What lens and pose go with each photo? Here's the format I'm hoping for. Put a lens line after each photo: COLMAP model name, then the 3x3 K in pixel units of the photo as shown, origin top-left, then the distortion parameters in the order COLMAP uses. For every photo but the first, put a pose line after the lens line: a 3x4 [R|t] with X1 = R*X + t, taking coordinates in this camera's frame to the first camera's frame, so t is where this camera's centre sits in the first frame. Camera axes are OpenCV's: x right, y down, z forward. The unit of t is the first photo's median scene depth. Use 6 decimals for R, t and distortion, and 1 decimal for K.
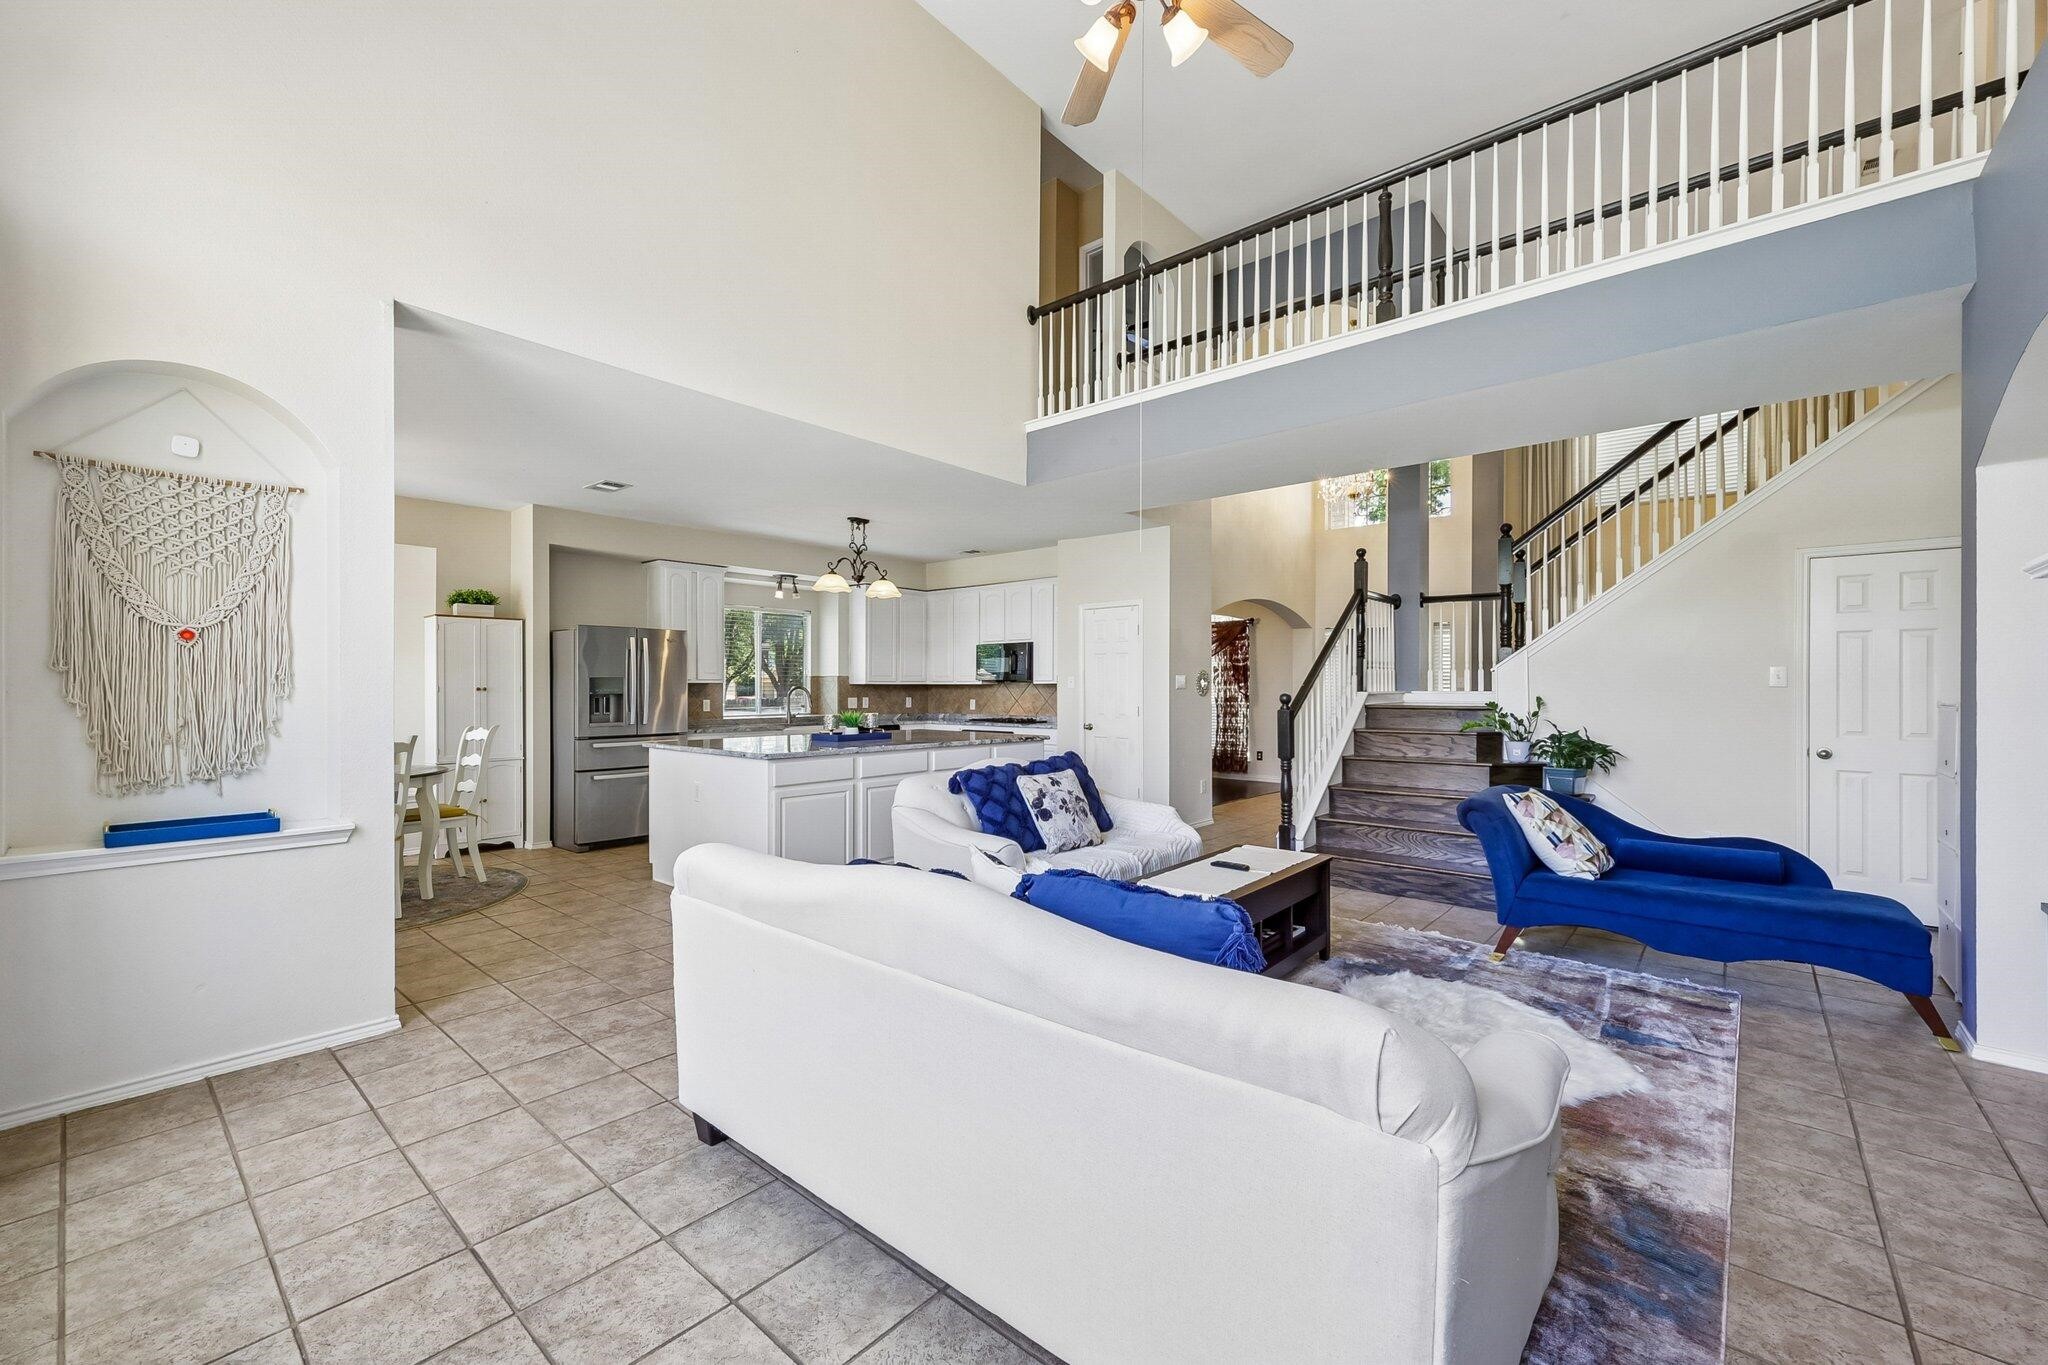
lens RADIAL K [[828.3, 0, 1025.6], [0, 828.3, 684.8], [0, 0, 1]] dist [0.002325, -0.000397]
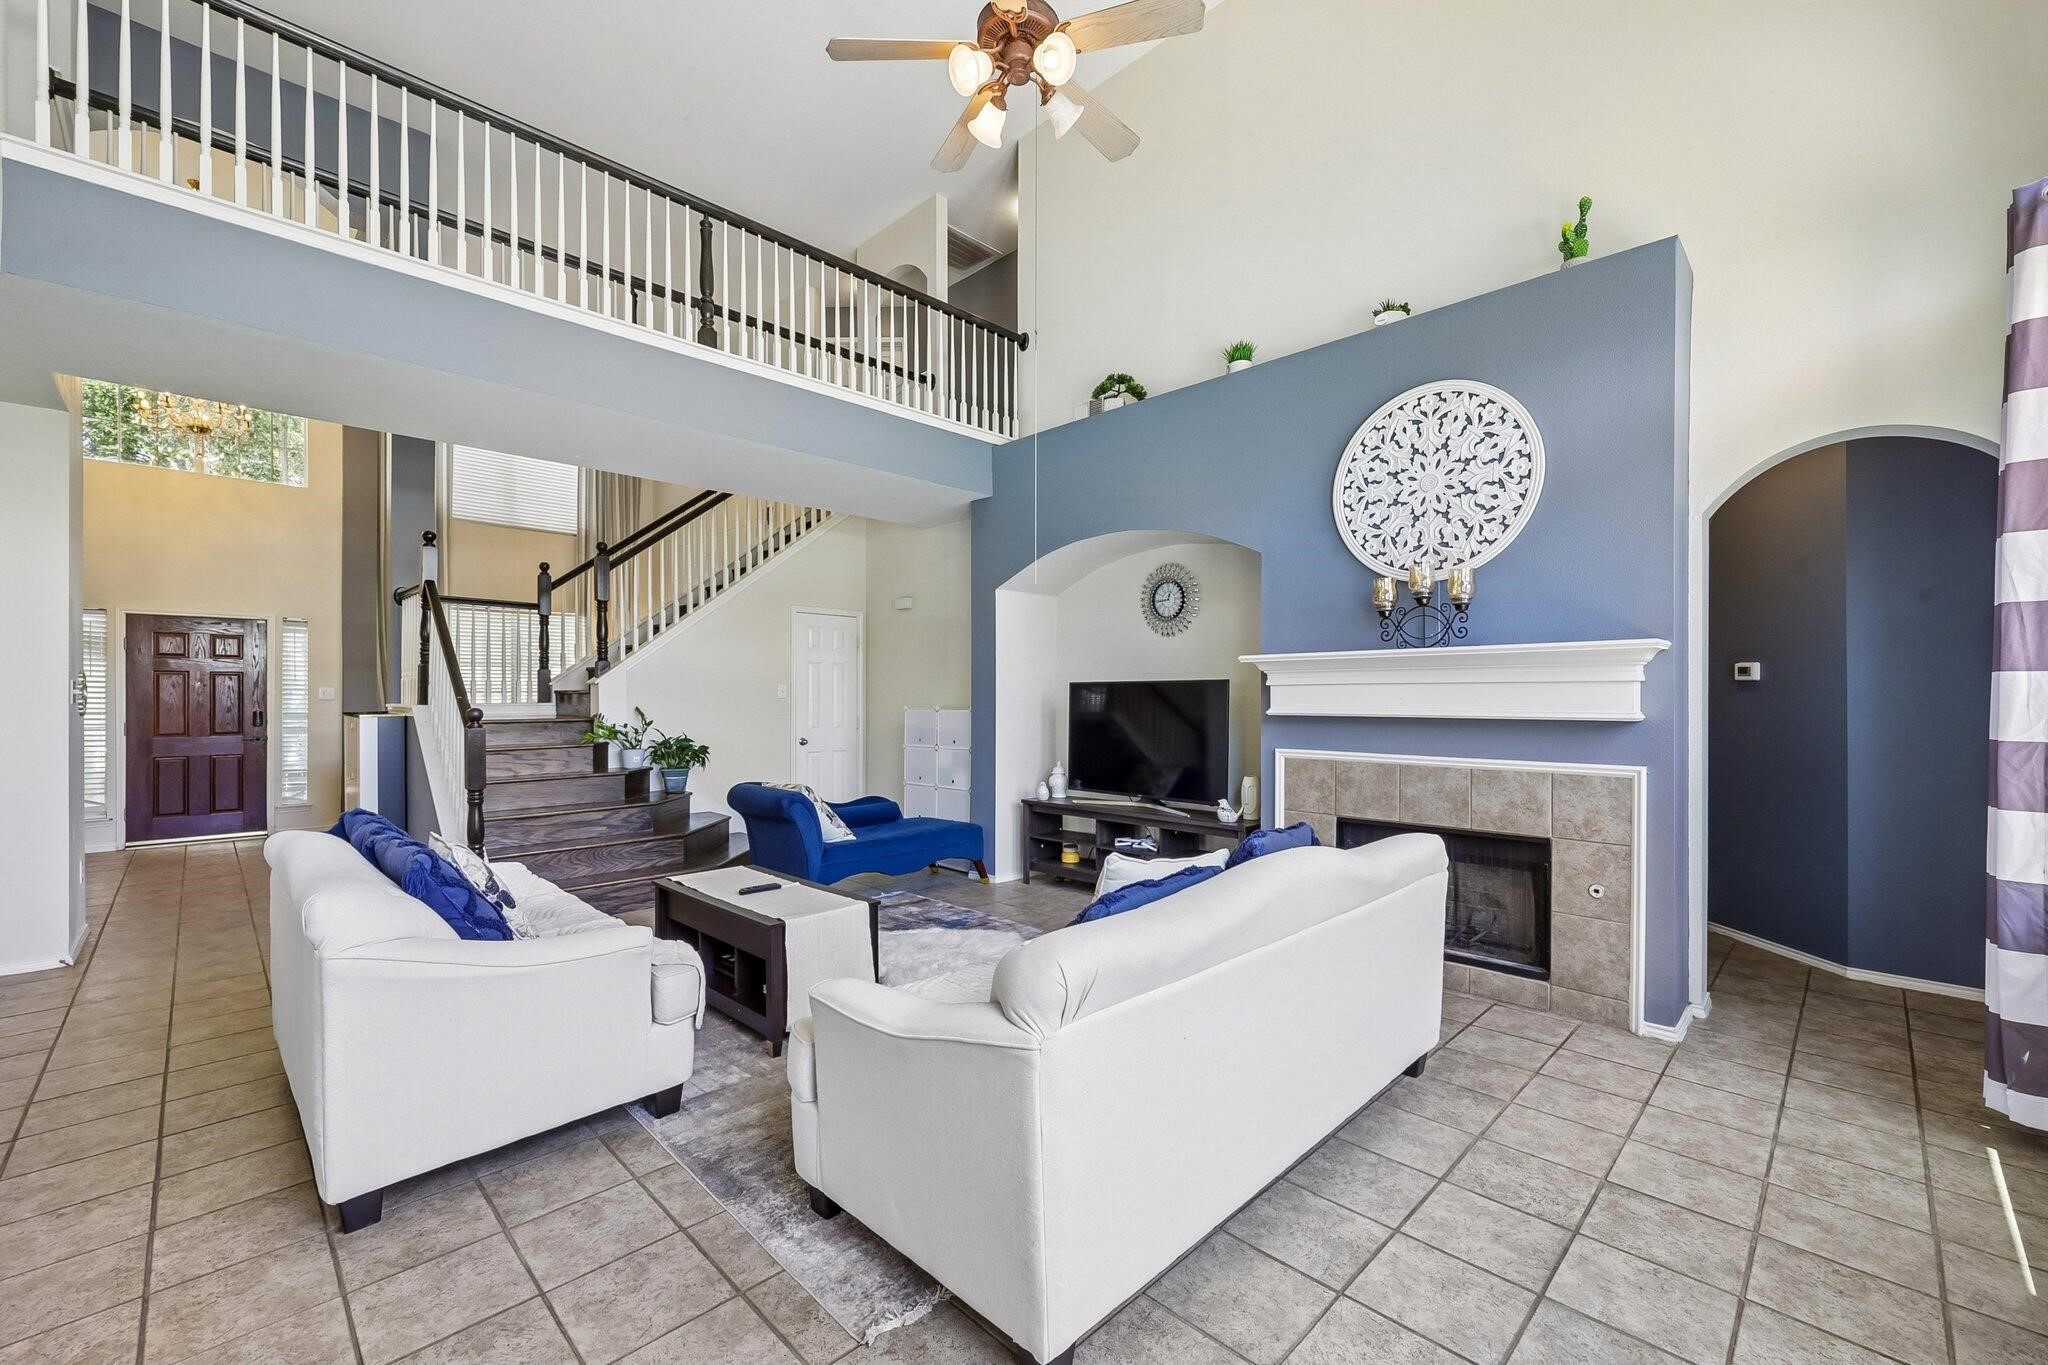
lens RADIAL K [[828.3, 0, 1025.4], [0, 828.3, 696.4], [0, 0, 1]] dist [0.002325, -0.000397]
pose [[0.074242, -0.005225, 0.997227, -0.350287], [-0.001943, 0.999984, 0.005384, -0.005569], [-0.997238, -0.002337, 0.074230, 0.323168]]
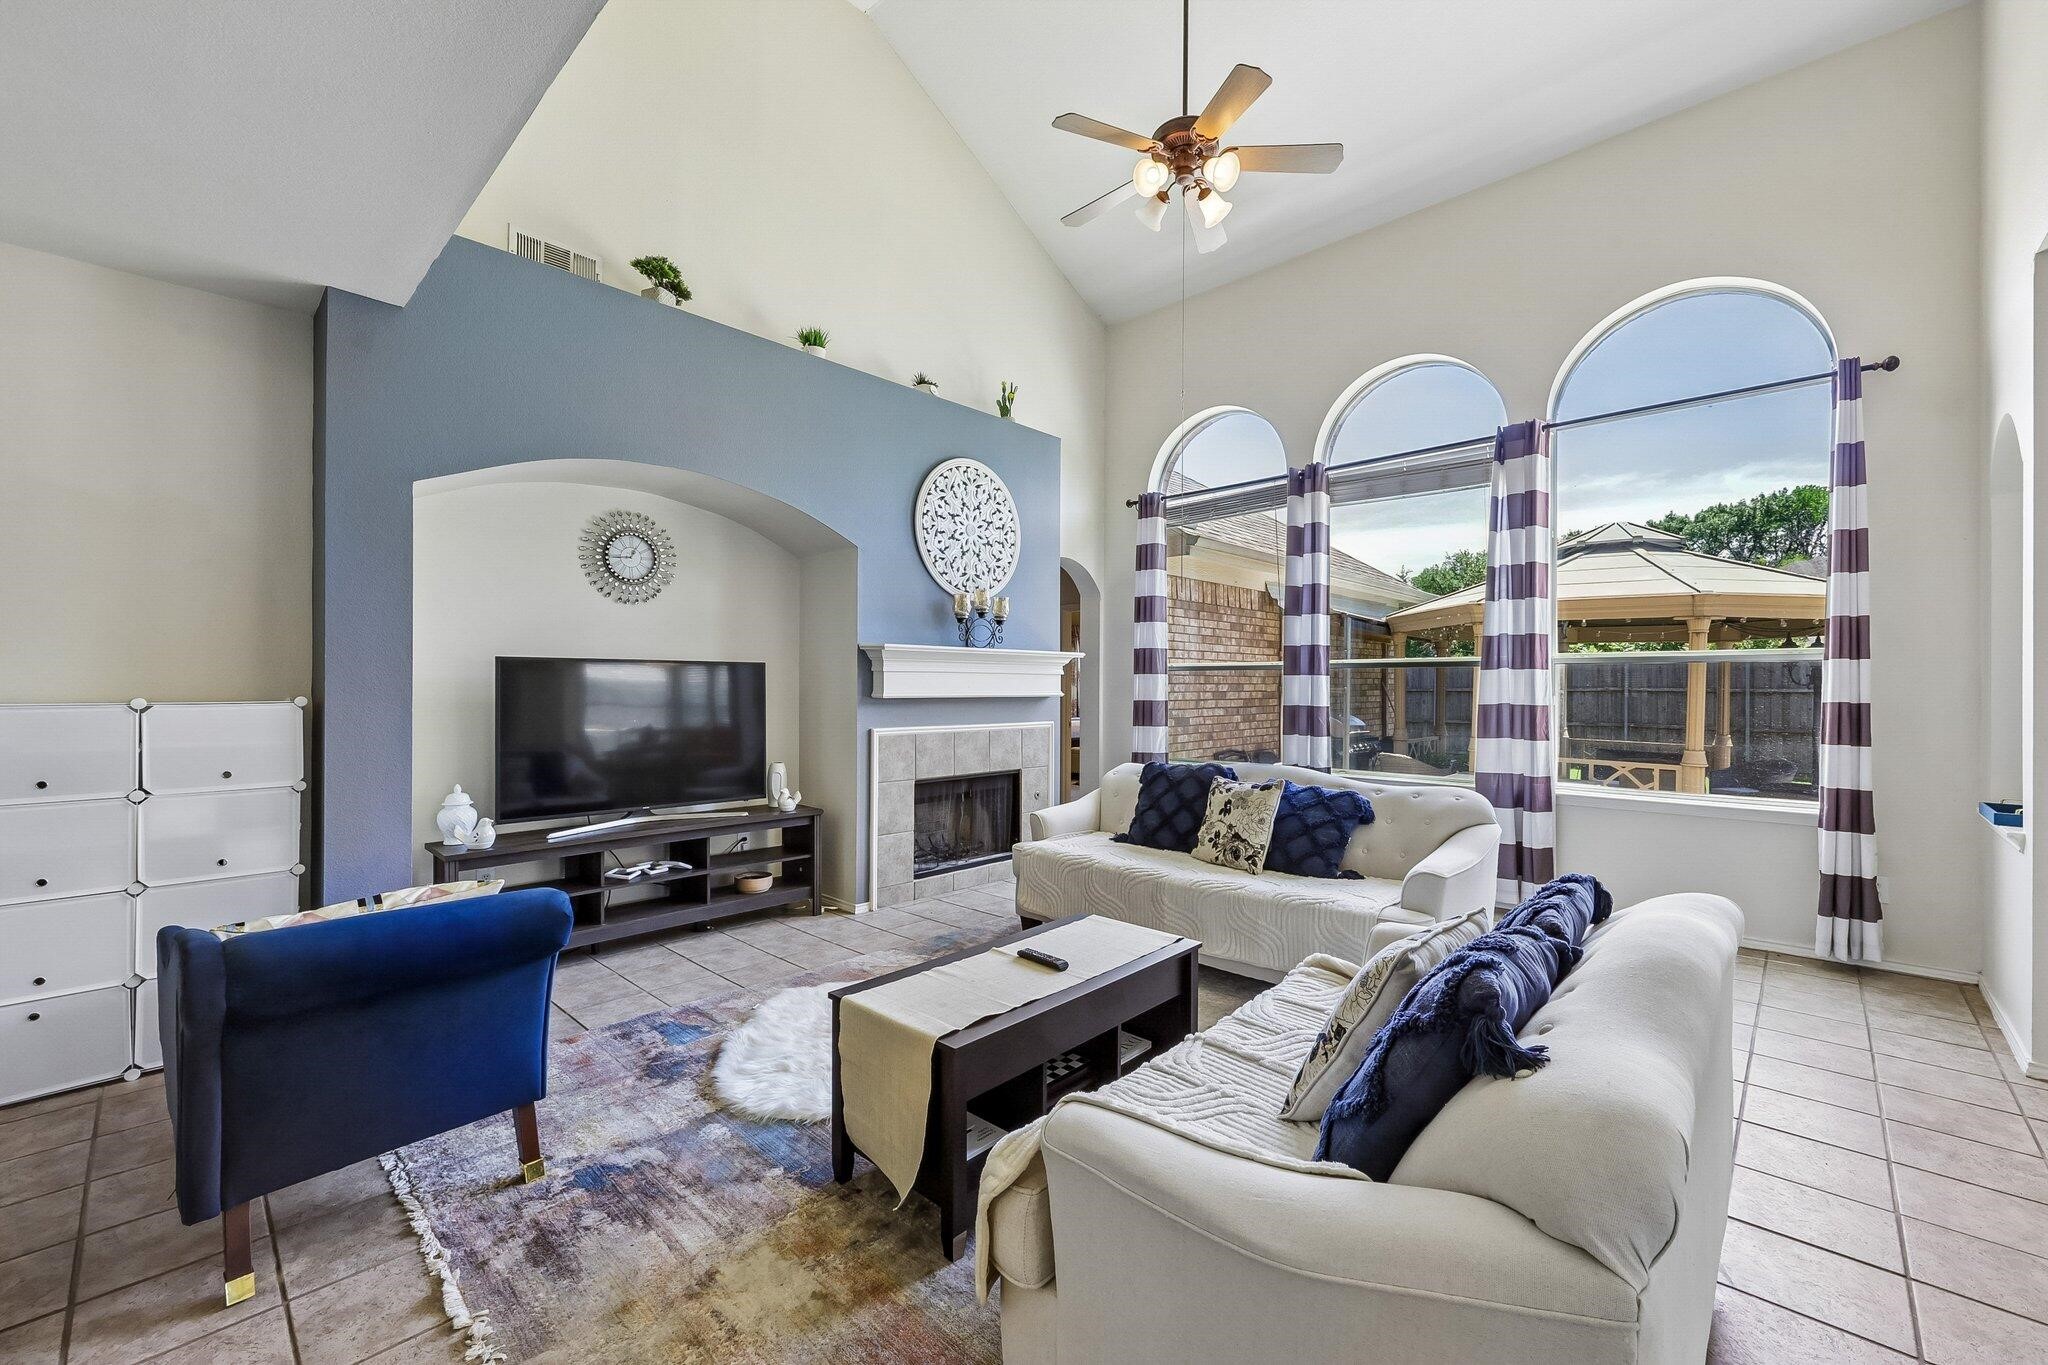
lens RADIAL K [[828.3, 0, 1018.2], [0, 828.3, 690.6], [0, 0, 1]] dist [0.002325, -0.000397]
pose [[-0.998594, -0.006505, 0.052601, 0.122646], [-0.006538, 0.999979, -0.000466, 0.004755], [-0.052597, -0.000809, -0.998615, 0.854966]]
